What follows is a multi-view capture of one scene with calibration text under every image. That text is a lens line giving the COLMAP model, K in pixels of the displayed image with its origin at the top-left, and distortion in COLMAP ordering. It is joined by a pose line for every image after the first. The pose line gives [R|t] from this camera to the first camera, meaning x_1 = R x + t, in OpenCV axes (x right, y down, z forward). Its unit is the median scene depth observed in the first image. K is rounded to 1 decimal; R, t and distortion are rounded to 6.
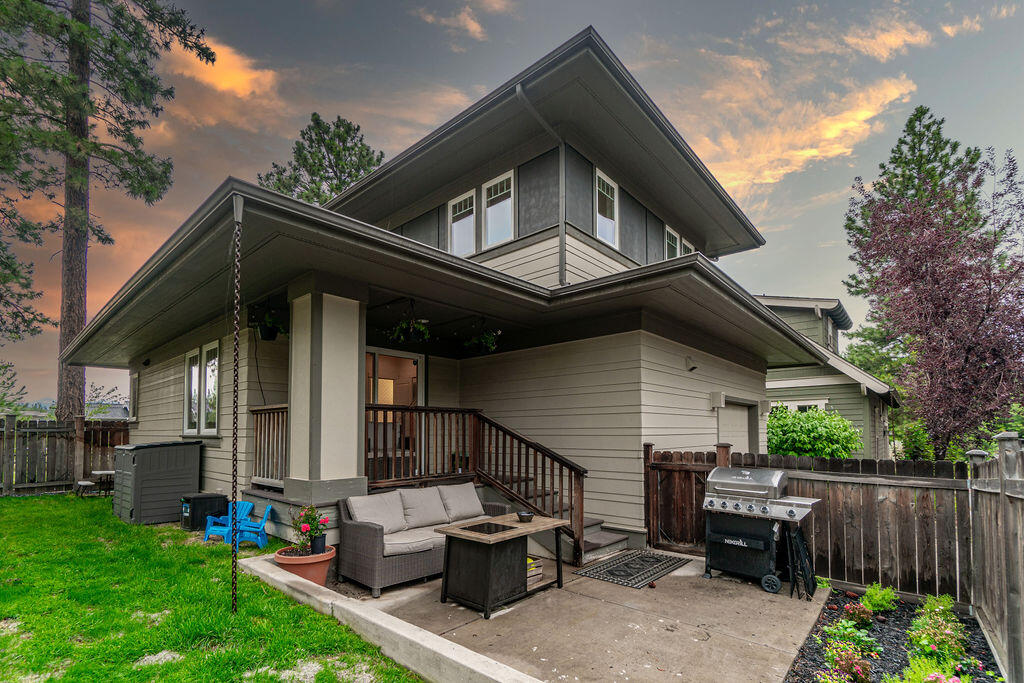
lens RADIAL K [[448.5, 0, 529.9], [0, 448.5, 421.7], [0, 0, 1]] dist [-0.004905, -0.000435]
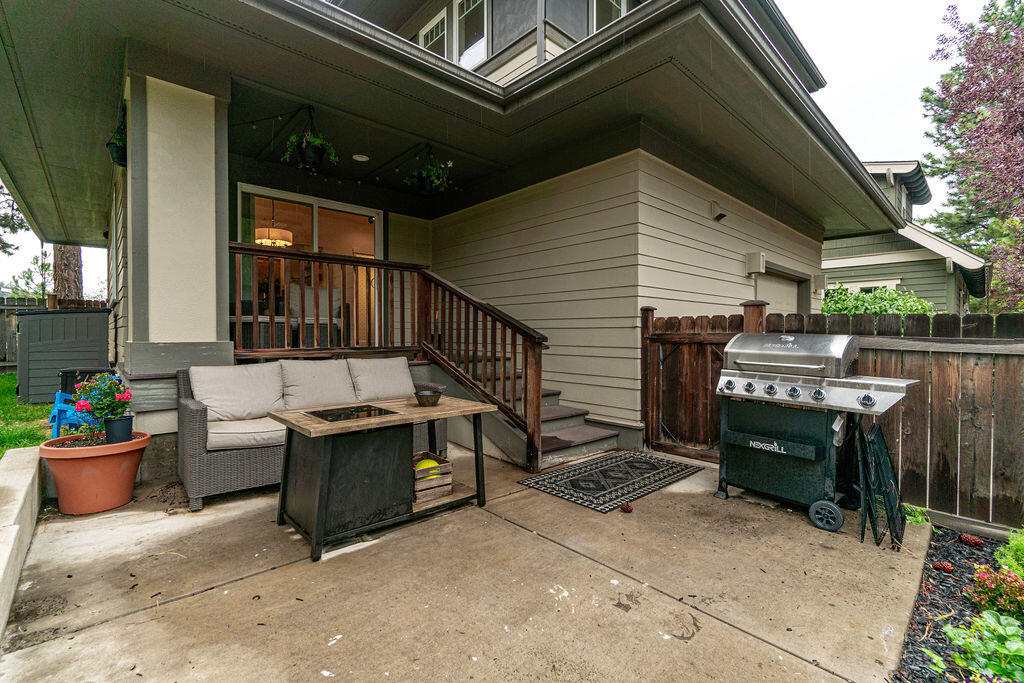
lens RADIAL K [[440.8, 0, 512.0], [0, 440.8, 341.5], [0, 0, 1]] dist [-0.004491, 0.000461]
pose [[0.992353, 0.001955, -0.123416, 0.166554], [0.004380, 0.998687, 0.051044, 0.082631], [0.123353, -0.051194, 0.991041, 0.324563]]
